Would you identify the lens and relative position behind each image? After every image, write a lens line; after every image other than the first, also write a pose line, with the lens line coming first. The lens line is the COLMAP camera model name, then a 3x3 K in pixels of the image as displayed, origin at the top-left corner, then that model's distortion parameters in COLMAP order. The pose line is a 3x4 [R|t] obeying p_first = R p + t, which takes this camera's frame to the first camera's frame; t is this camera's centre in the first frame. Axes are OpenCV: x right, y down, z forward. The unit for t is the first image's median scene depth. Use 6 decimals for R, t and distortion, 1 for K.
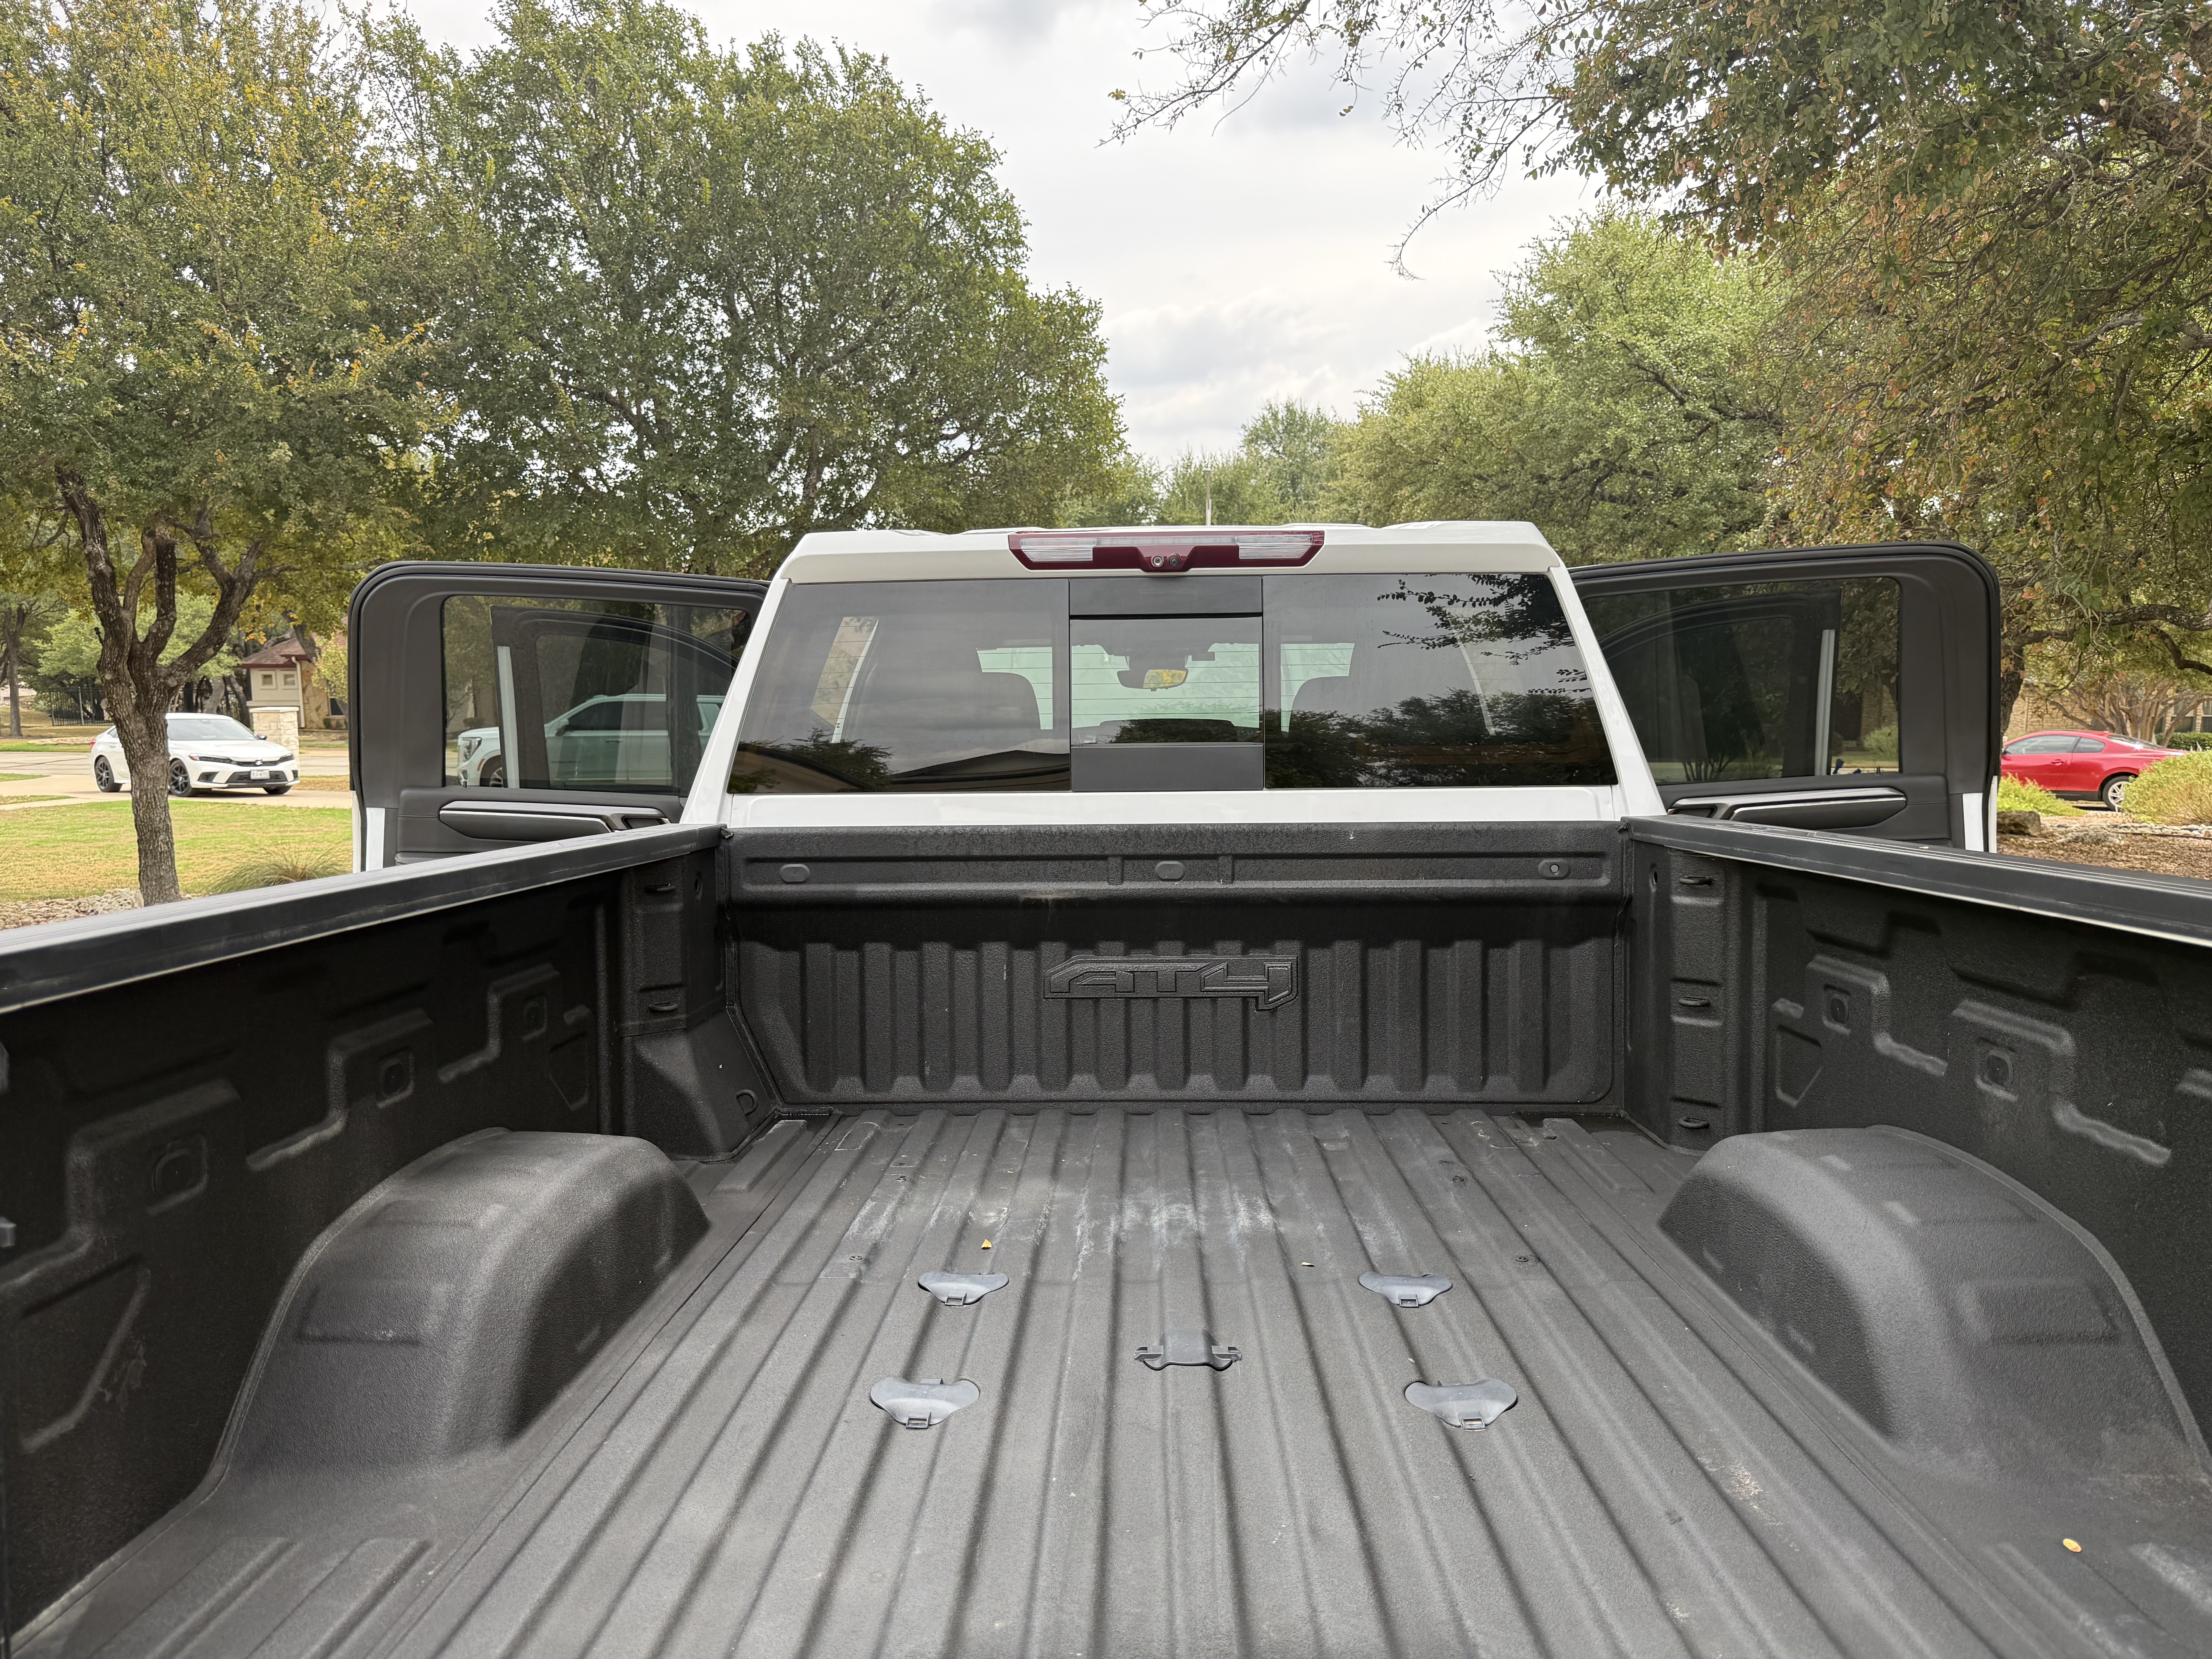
lens RADIAL K [[1604.3, 0, 1106.0], [0, 1604.3, 829.5], [0, 0, 1]] dist [-0.001162, -0.025913]
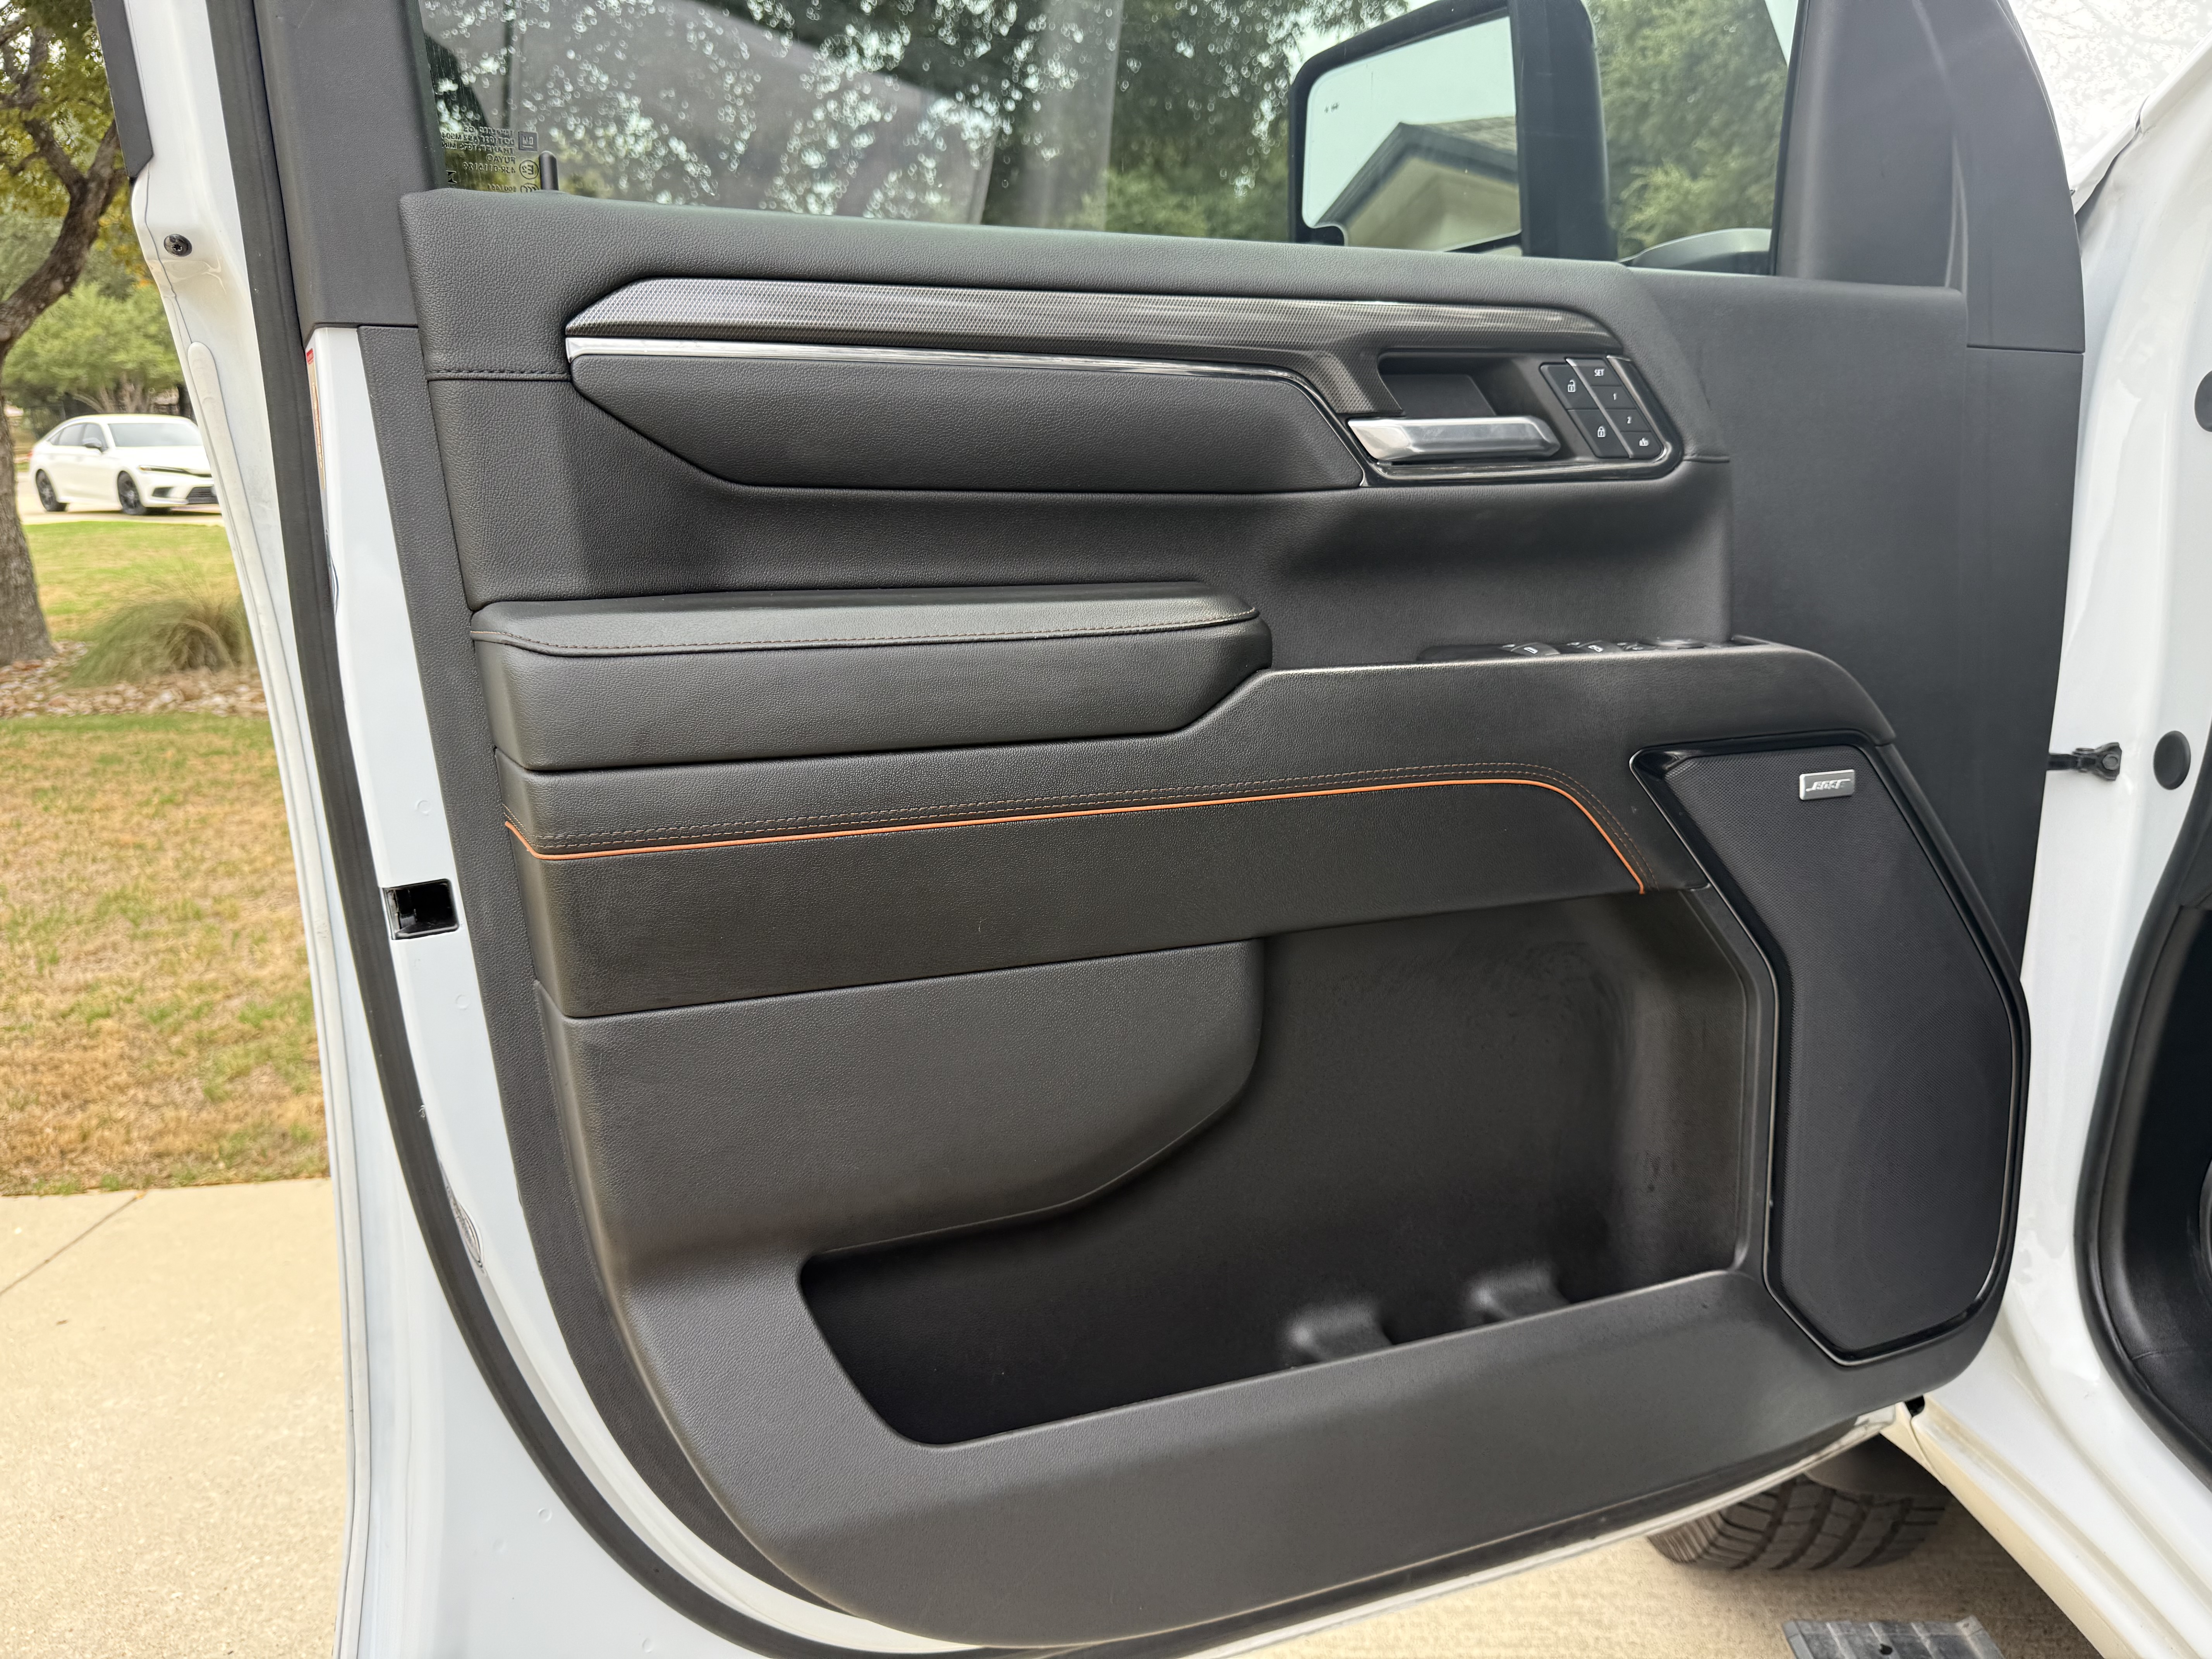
lens RADIAL K [[1604.3, 0, 1106.0], [0, 1604.3, 829.5], [0, 0, 1]] dist [-0.001162, -0.025913]
pose [[0.999720, -0.003992, -0.023324, -0.054956], [0.007908, 0.985357, 0.170320, 0.002273], [0.022303, -0.170456, 0.985113, 0.167308]]
